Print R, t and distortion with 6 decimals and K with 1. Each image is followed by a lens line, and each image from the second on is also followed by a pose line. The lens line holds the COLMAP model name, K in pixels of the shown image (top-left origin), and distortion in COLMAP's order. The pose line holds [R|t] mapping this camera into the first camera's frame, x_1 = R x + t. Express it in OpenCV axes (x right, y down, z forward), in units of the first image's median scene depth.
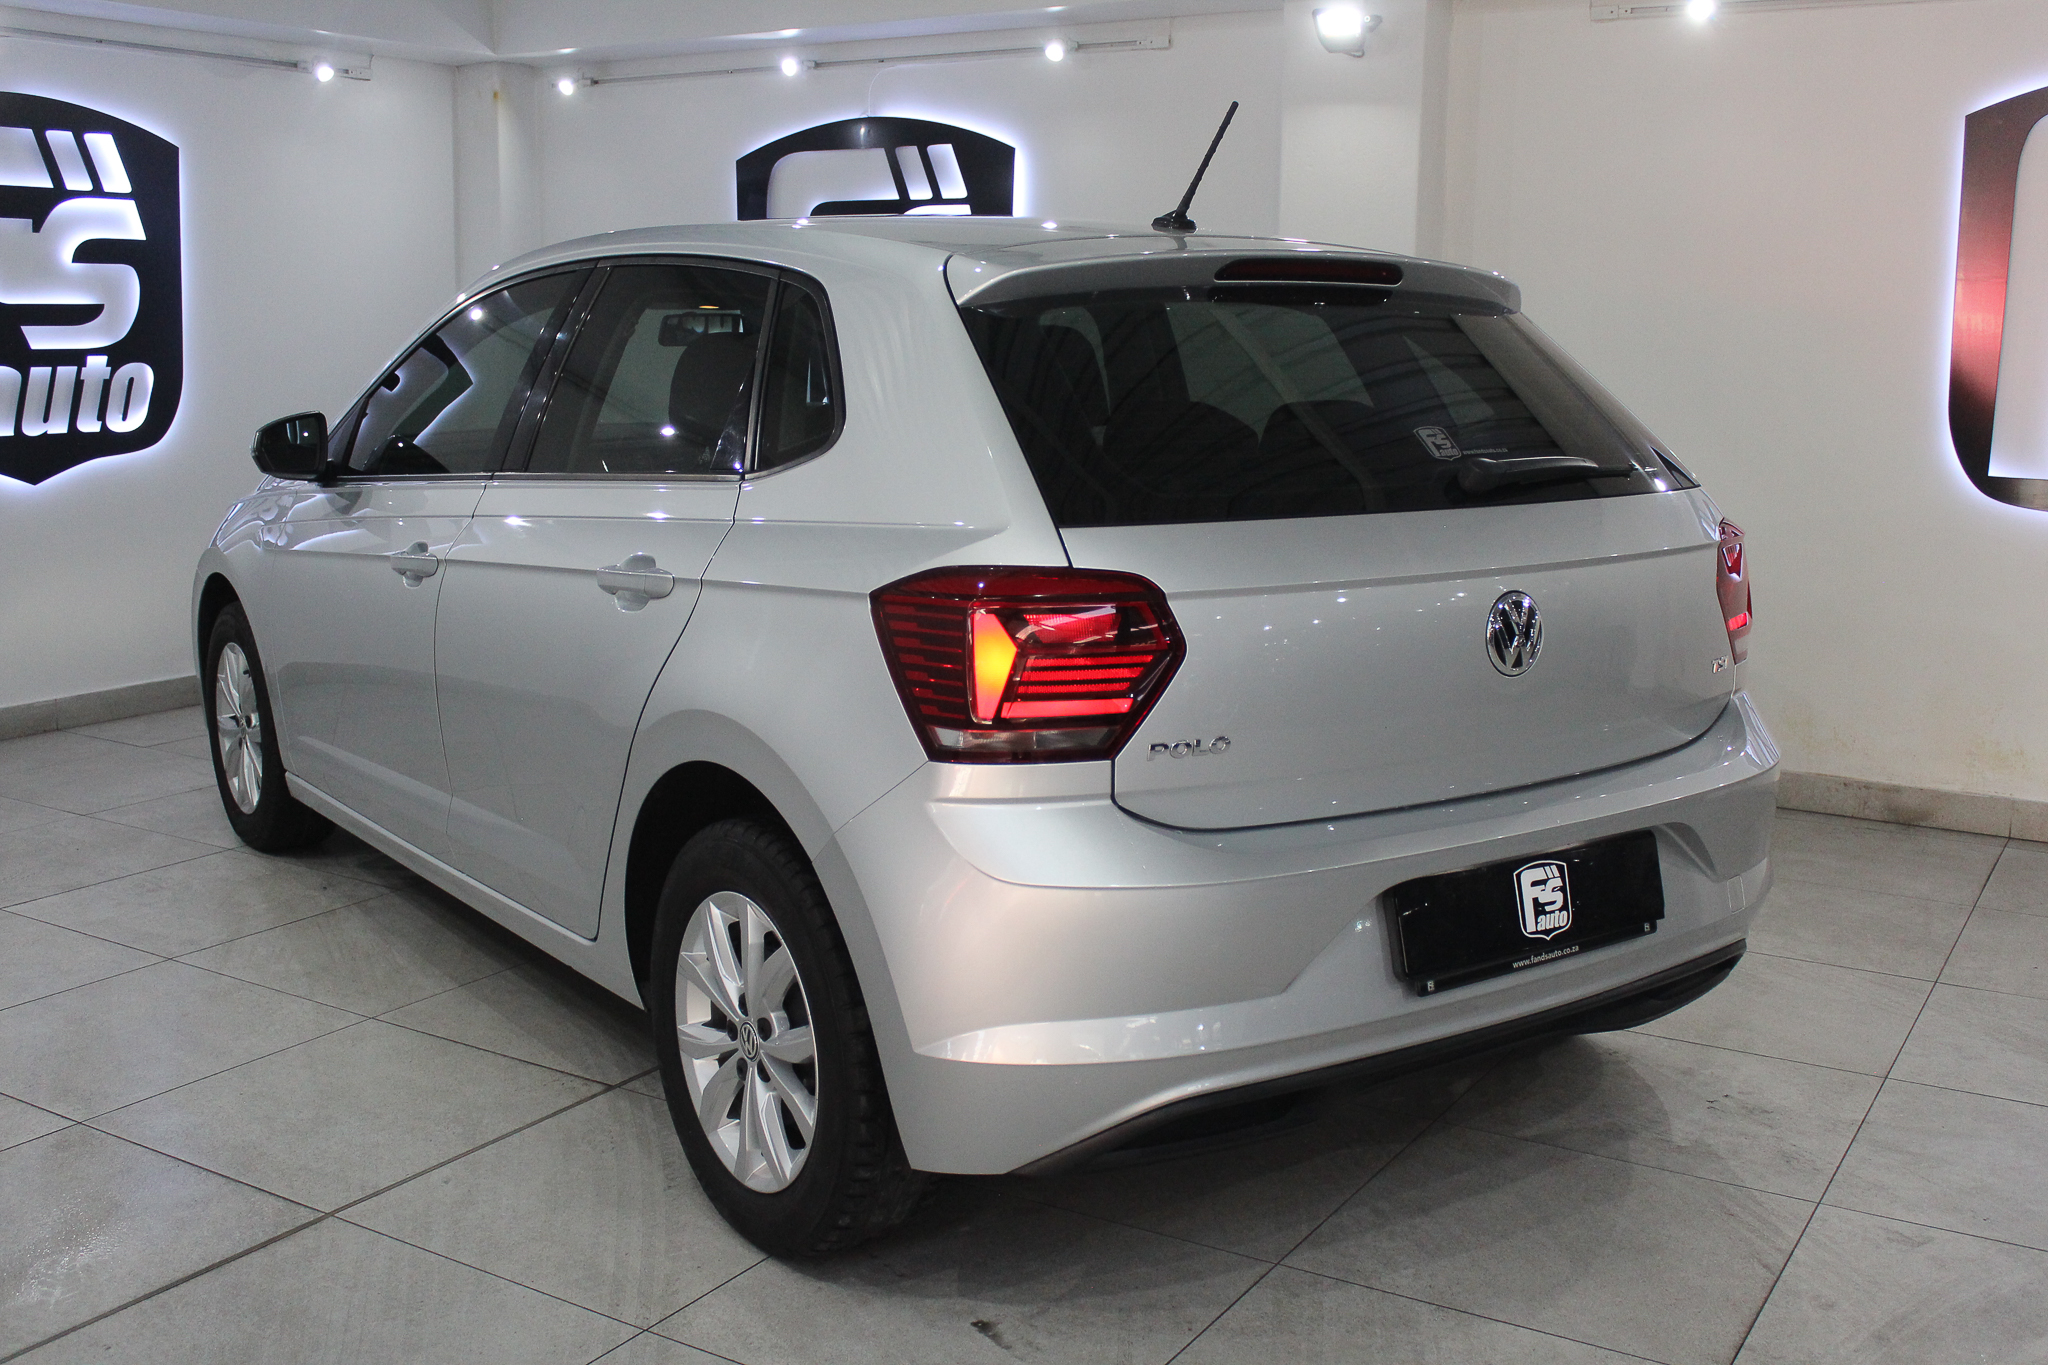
lens RADIAL K [[2039.8, 0, 1026.4], [0, 2039.8, 714.1], [0, 0, 1]] dist [-0.171849, 0.201587]
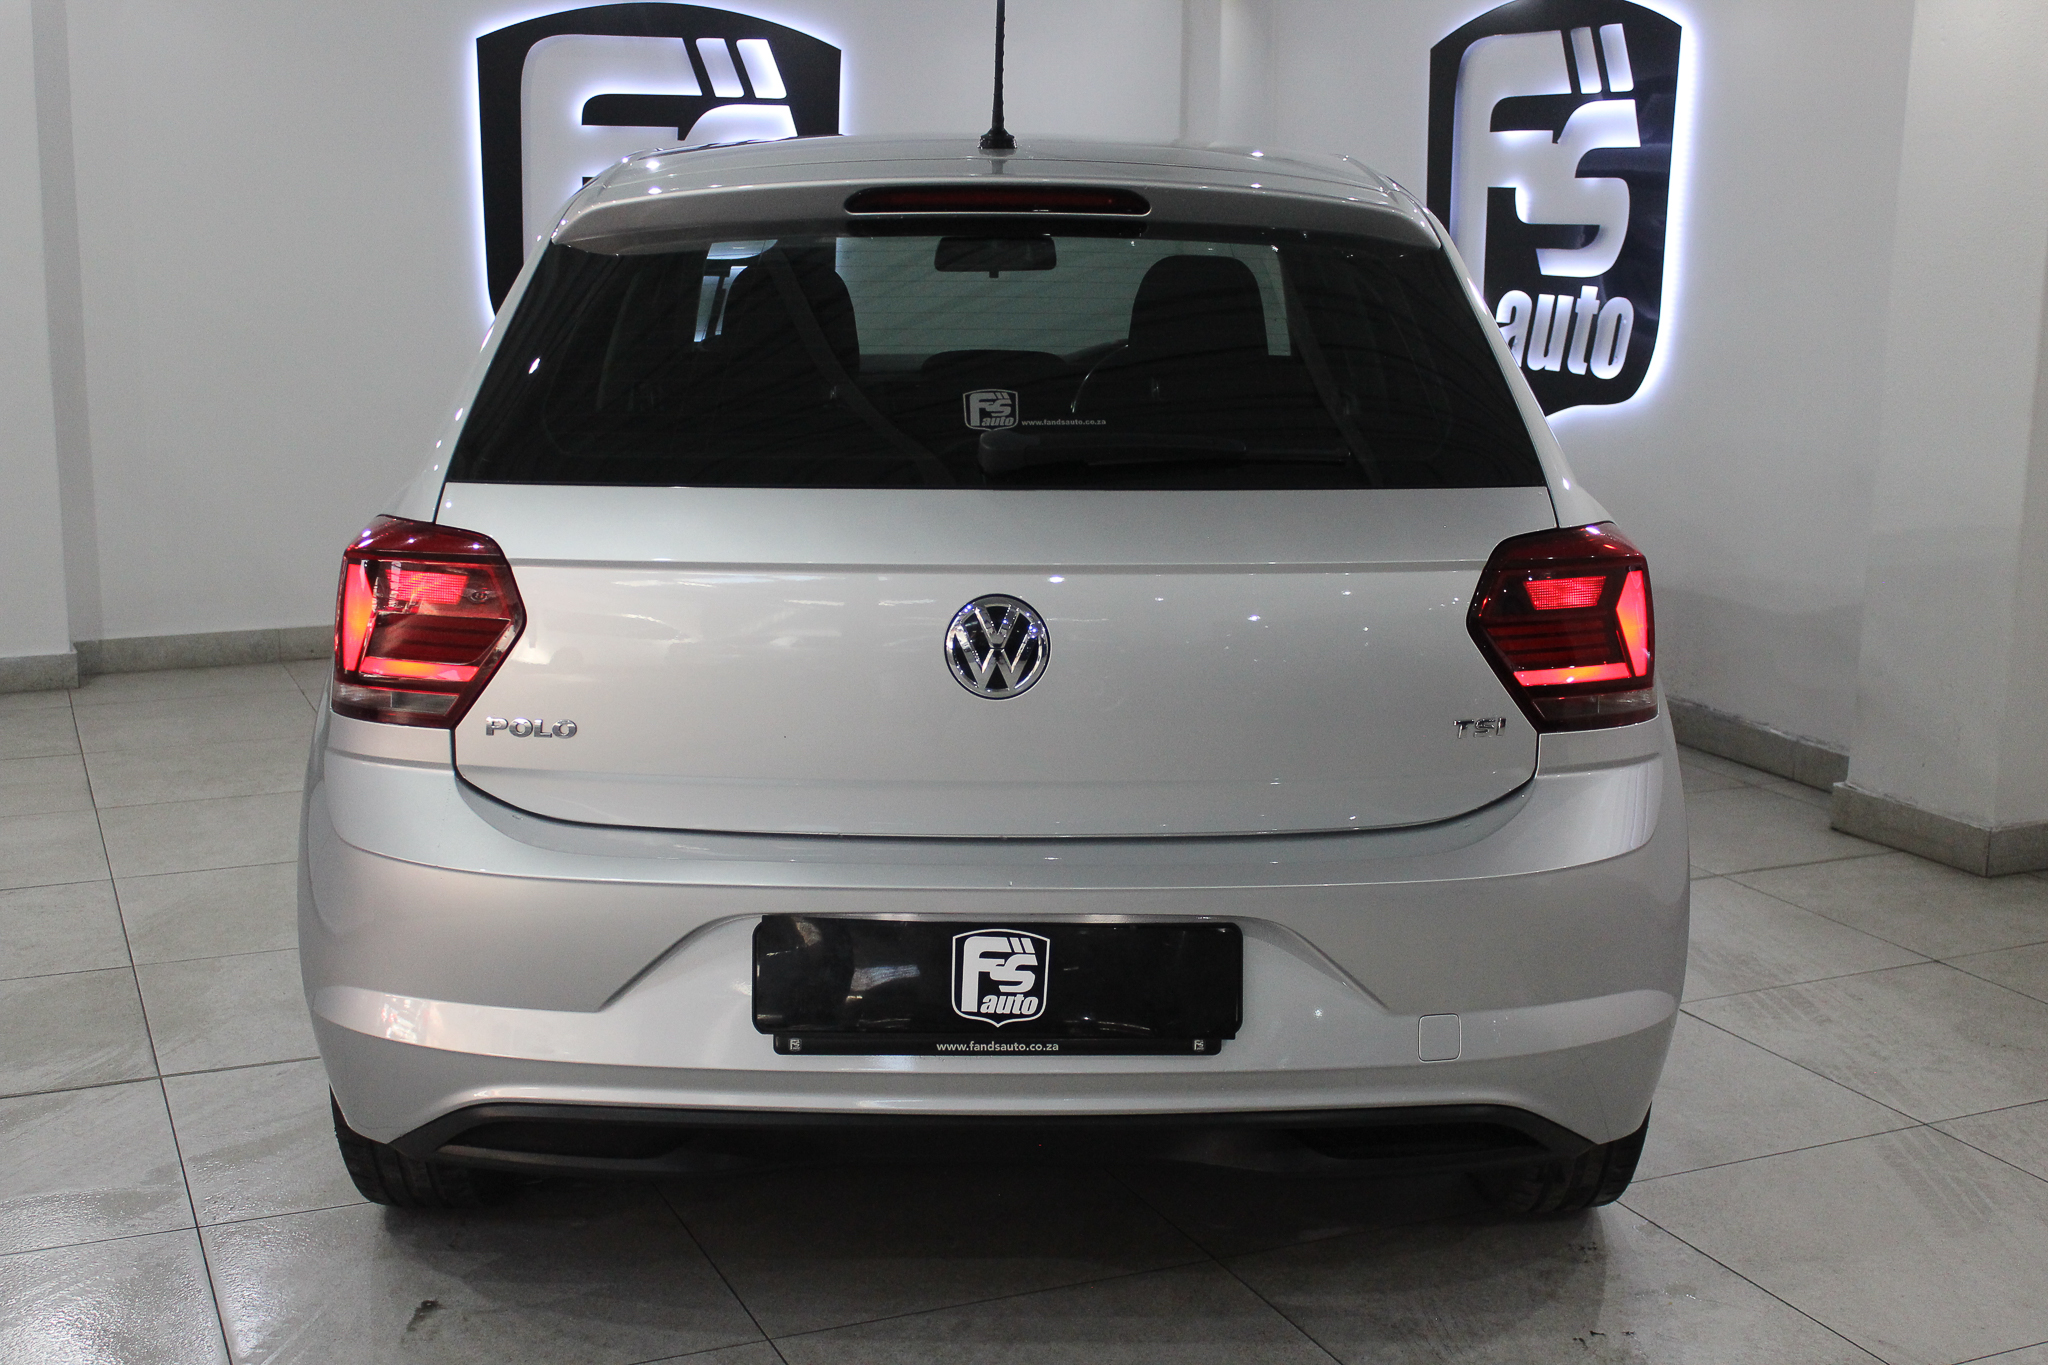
lens RADIAL K [[2401.6, 0, 1025.6], [0, 2401.6, 736.8], [0, 0, 1]] dist [-0.078454, 0.001090]
pose [[0.824662, 0.120470, -0.552647, 0.780487], [-0.110355, 0.992547, 0.051691, -0.054440], [0.554756, 0.018360, 0.831811, 0.198961]]
